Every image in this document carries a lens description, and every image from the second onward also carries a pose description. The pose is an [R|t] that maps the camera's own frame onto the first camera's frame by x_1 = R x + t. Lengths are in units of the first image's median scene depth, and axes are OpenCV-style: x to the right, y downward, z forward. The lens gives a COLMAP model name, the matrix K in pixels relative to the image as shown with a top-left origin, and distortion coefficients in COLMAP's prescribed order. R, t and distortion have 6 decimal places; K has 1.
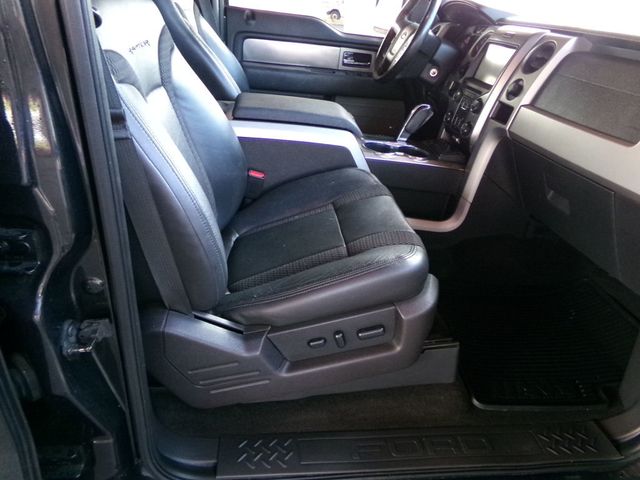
lens RADIAL K [[429.9, 0, 315.6], [0, 429.9, 241.4], [0, 0, 1]] dist [-0.000261, -0.004132]
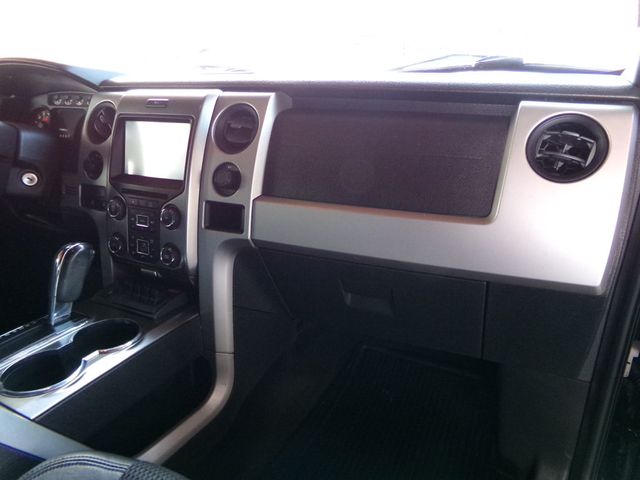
lens RADIAL K [[429.9, 0, 315.6], [0, 429.9, 241.4], [0, 0, 1]] dist [-0.000261, -0.004132]
pose [[0.526200, -0.401402, 0.749659, 0.011438], [0.469726, 0.872079, 0.137242, -0.291826], [-0.708852, 0.279918, 0.647438, 0.499715]]
